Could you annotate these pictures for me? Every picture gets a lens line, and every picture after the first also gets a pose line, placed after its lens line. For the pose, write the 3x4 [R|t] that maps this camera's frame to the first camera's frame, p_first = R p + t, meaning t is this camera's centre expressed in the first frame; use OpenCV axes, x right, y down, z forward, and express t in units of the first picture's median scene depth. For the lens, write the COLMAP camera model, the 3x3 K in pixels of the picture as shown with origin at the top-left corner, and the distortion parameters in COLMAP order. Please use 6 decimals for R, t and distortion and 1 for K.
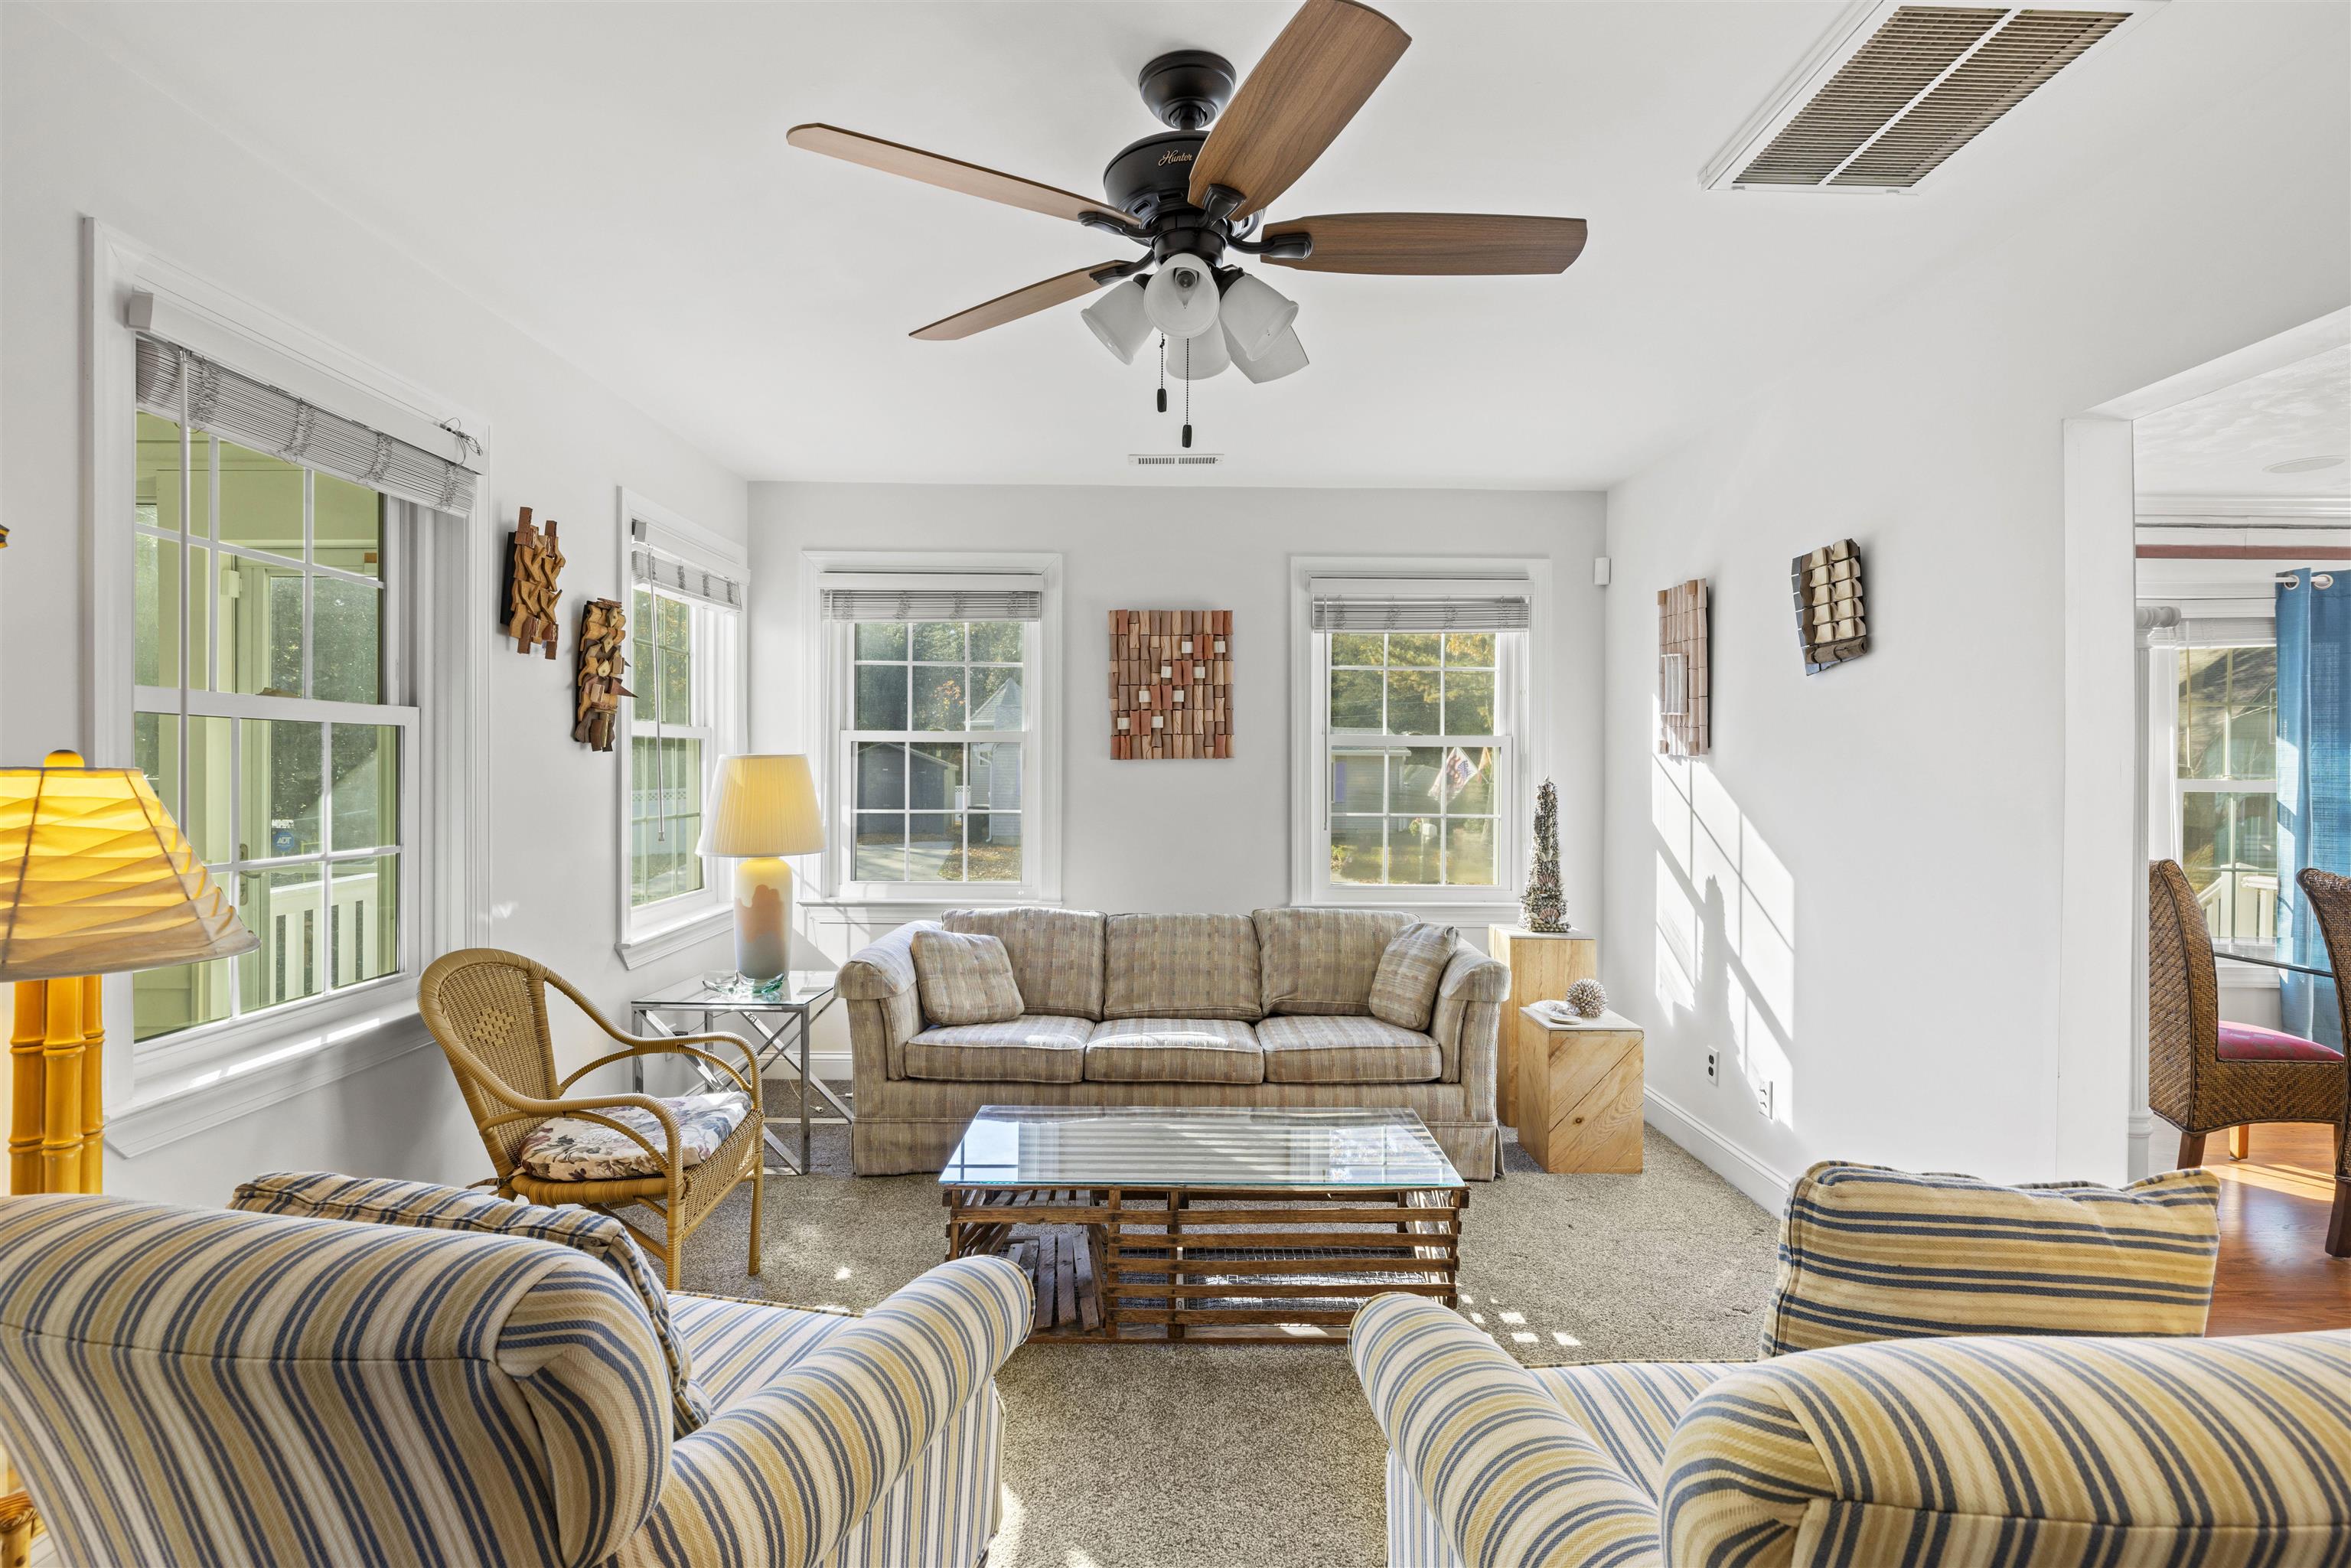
lens RADIAL K [[1153.4, 0, 1181.3], [0, 1153.4, 772.2], [0, 0, 1]] dist [-0.002028, 0.003105]
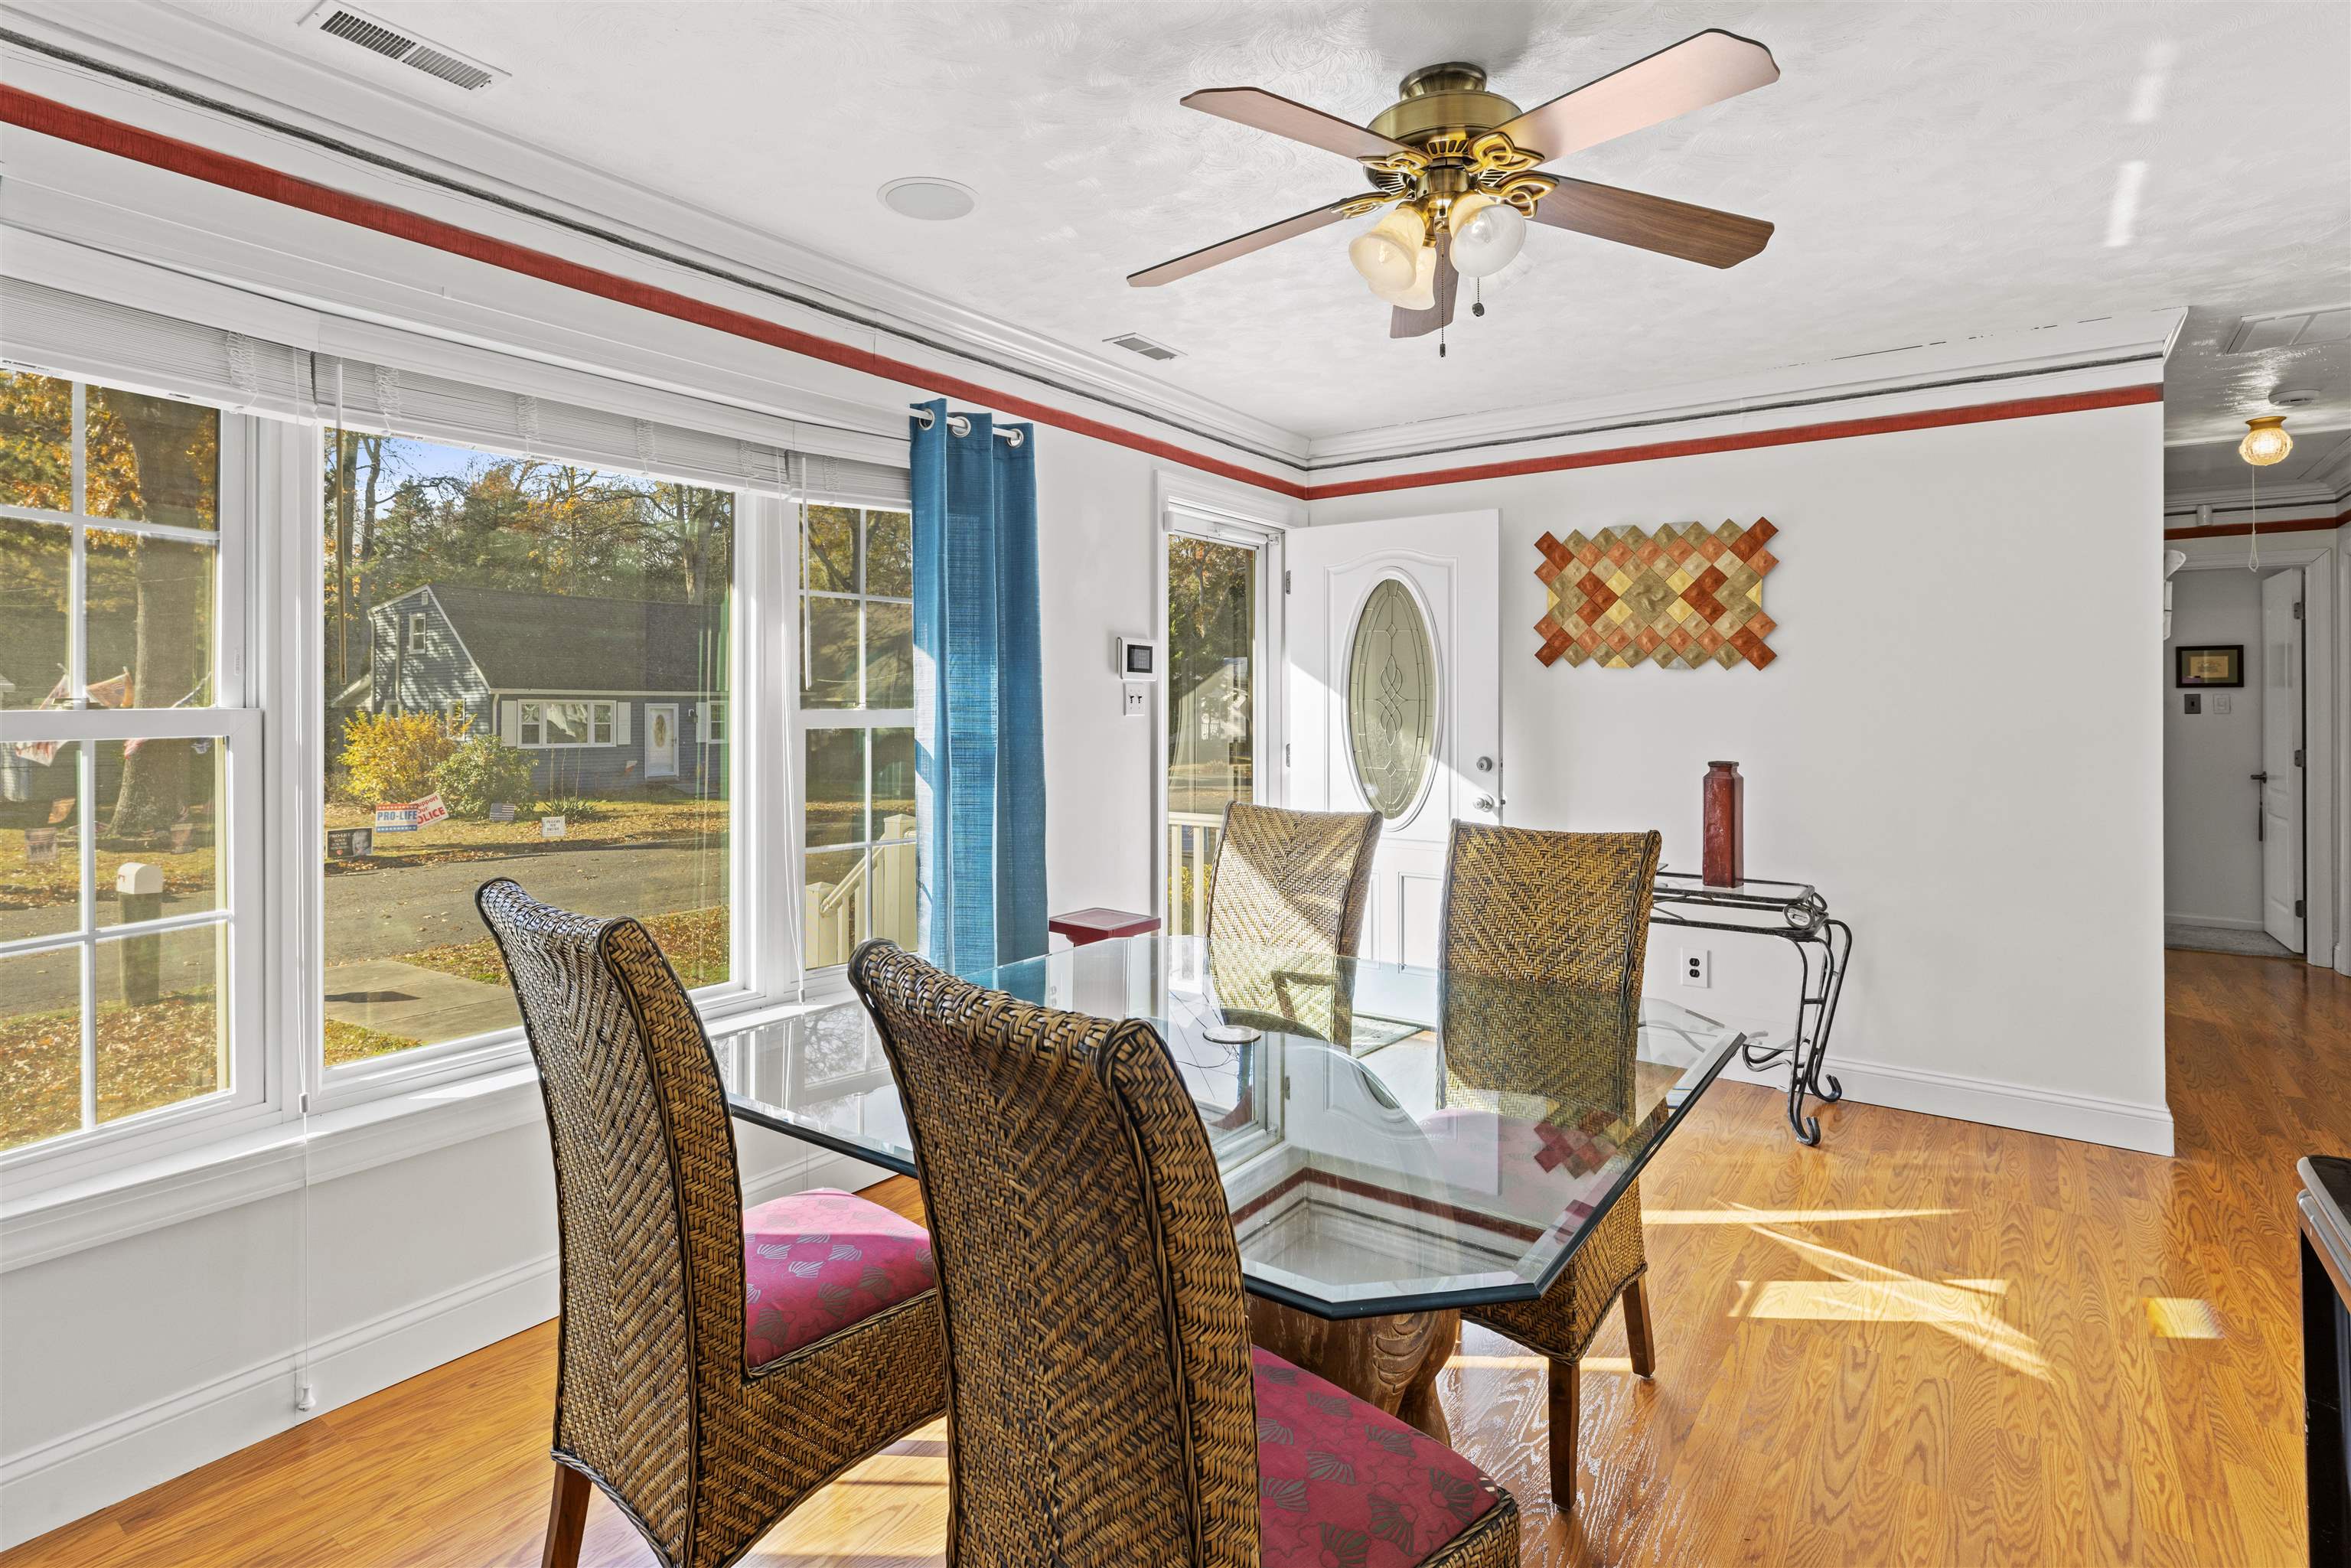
lens RADIAL K [[1153.4, 0, 1156.8], [0, 1153.4, 691.5], [0, 0, 1]] dist [-0.002028, 0.003105]
pose [[0.610606, 0.001784, 0.791933, 0.594867], [0.011049, 0.999881, -0.010771, 0.005974], [-0.791858, 0.015327, 0.610513, 0.563691]]
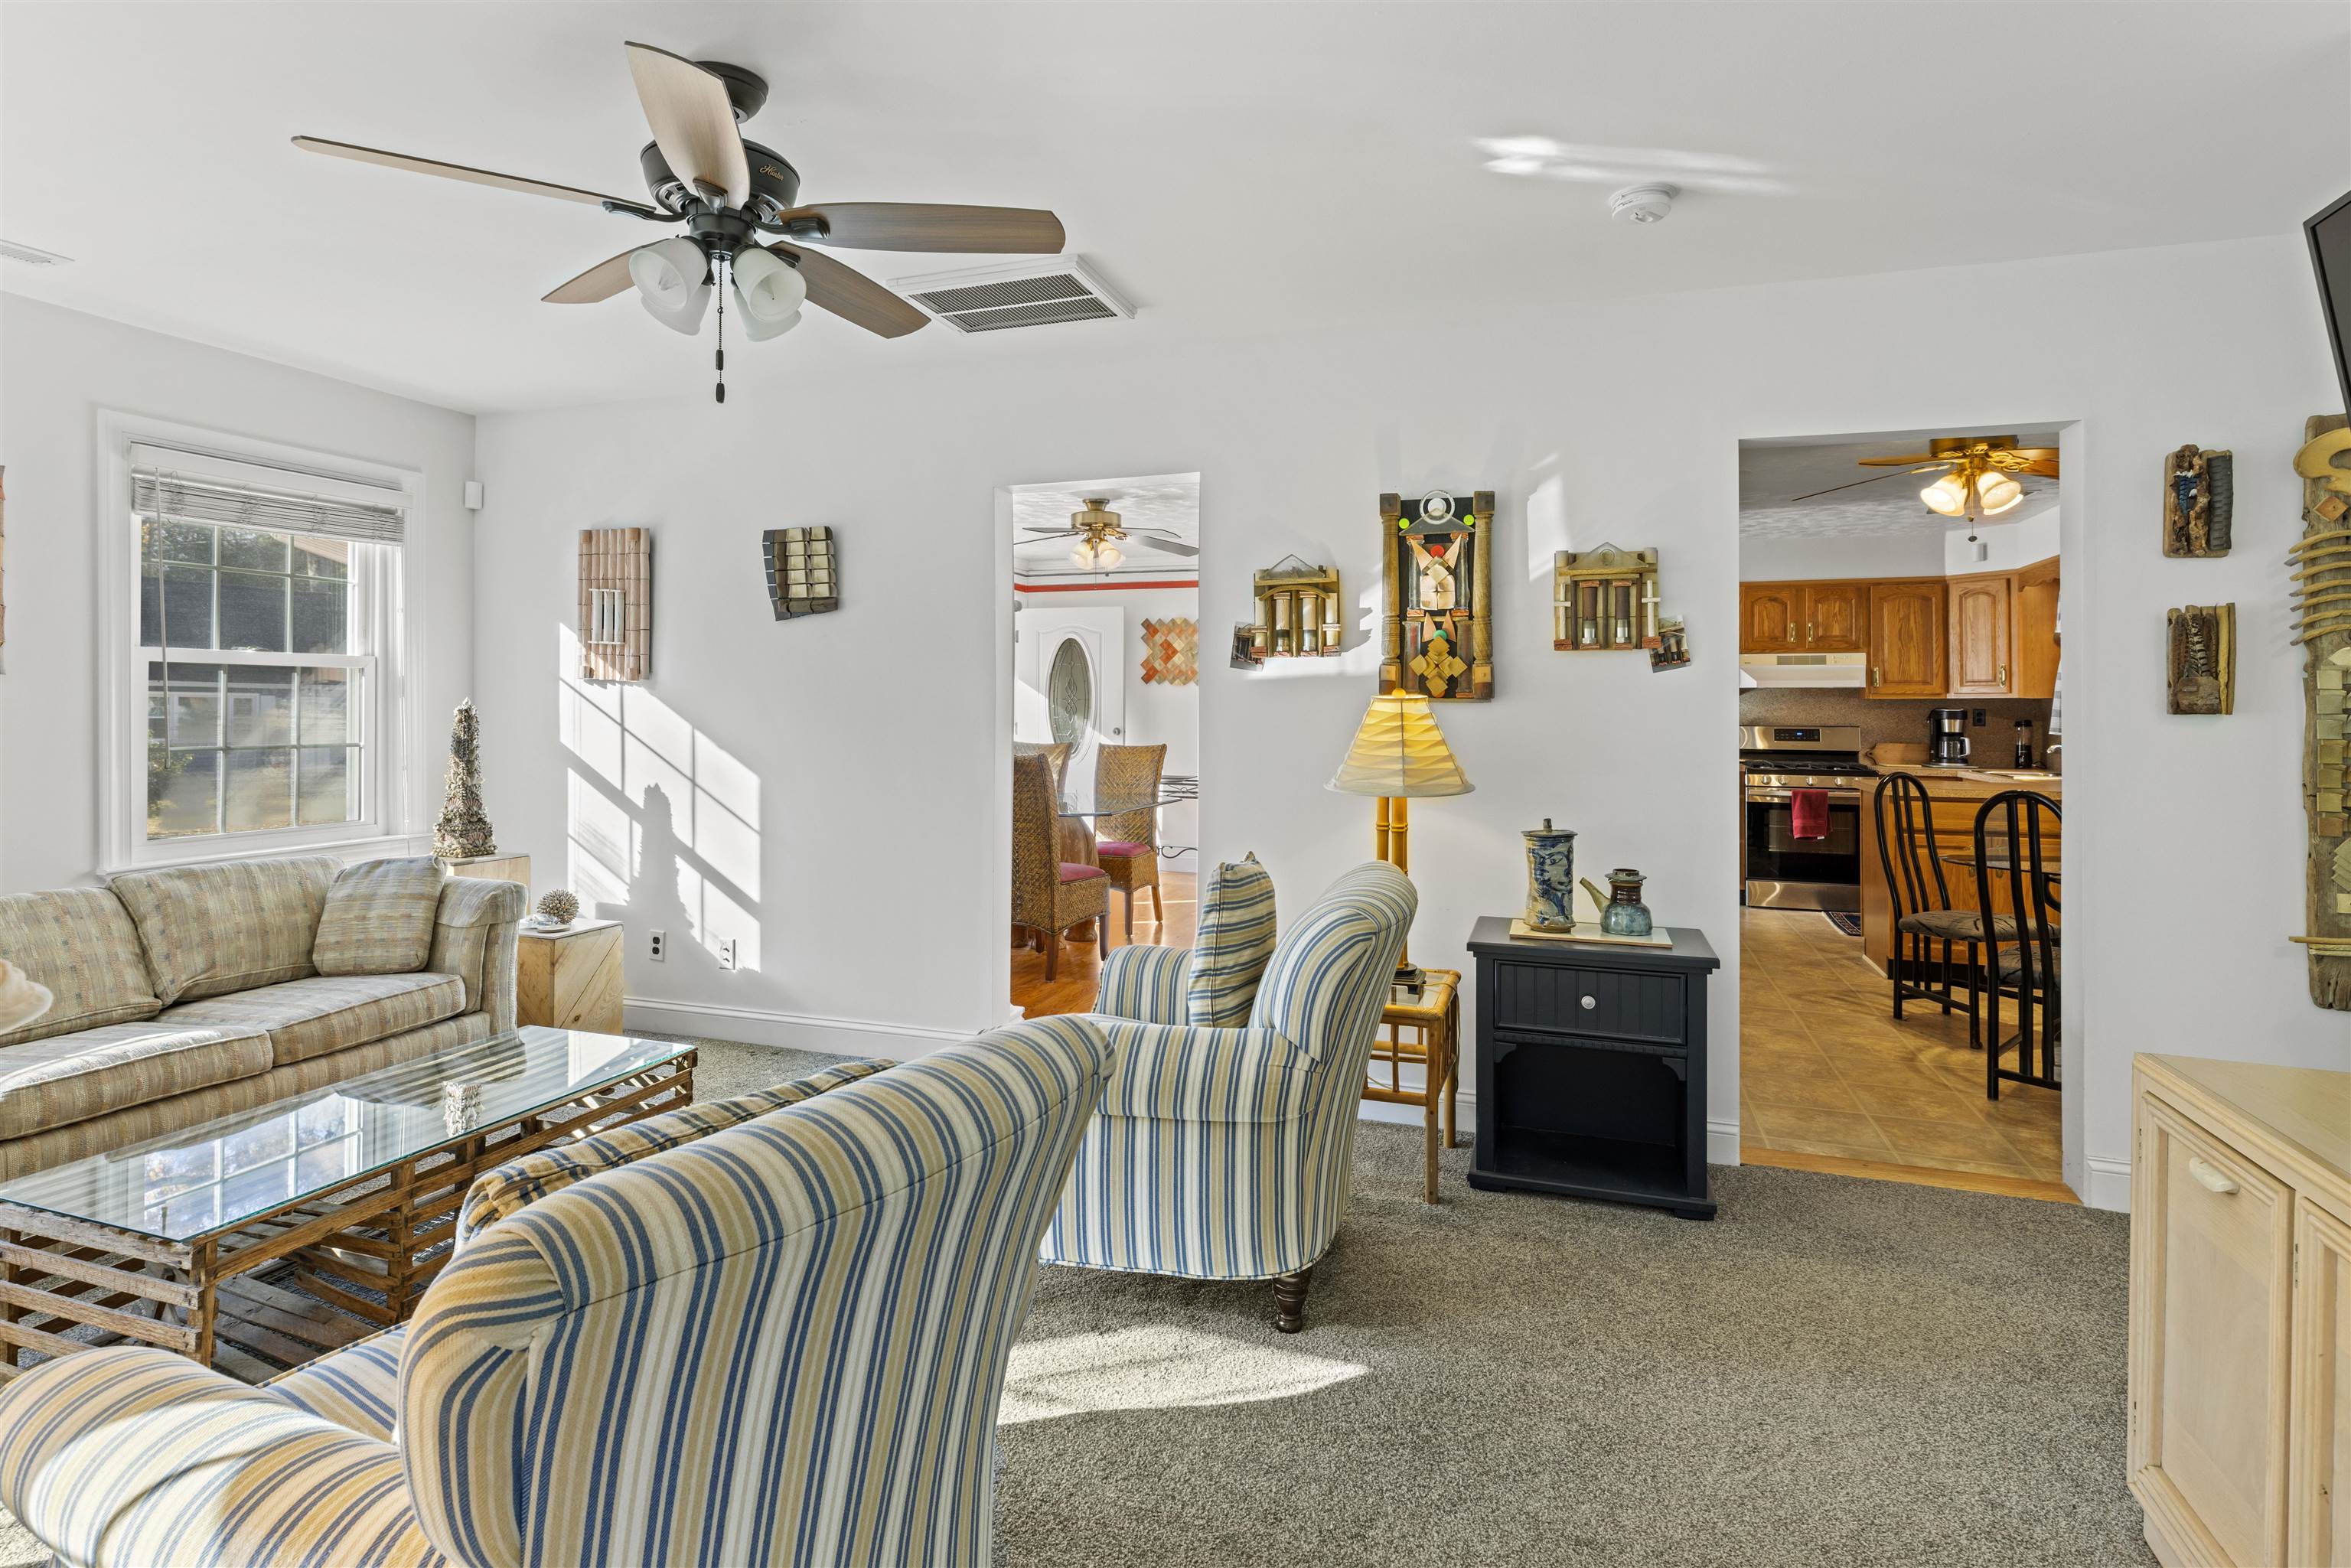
lens RADIAL K [[1153.4, 0, 1188.4], [0, 1153.4, 700.2], [0, 0, 1]] dist [-0.002028, 0.003105]
pose [[0.334468, -0.000480, 0.942407, -0.434052], [0.003079, 0.999995, -0.000583, 0.007225], [-0.942402, 0.003096, 0.334468, 0.093737]]
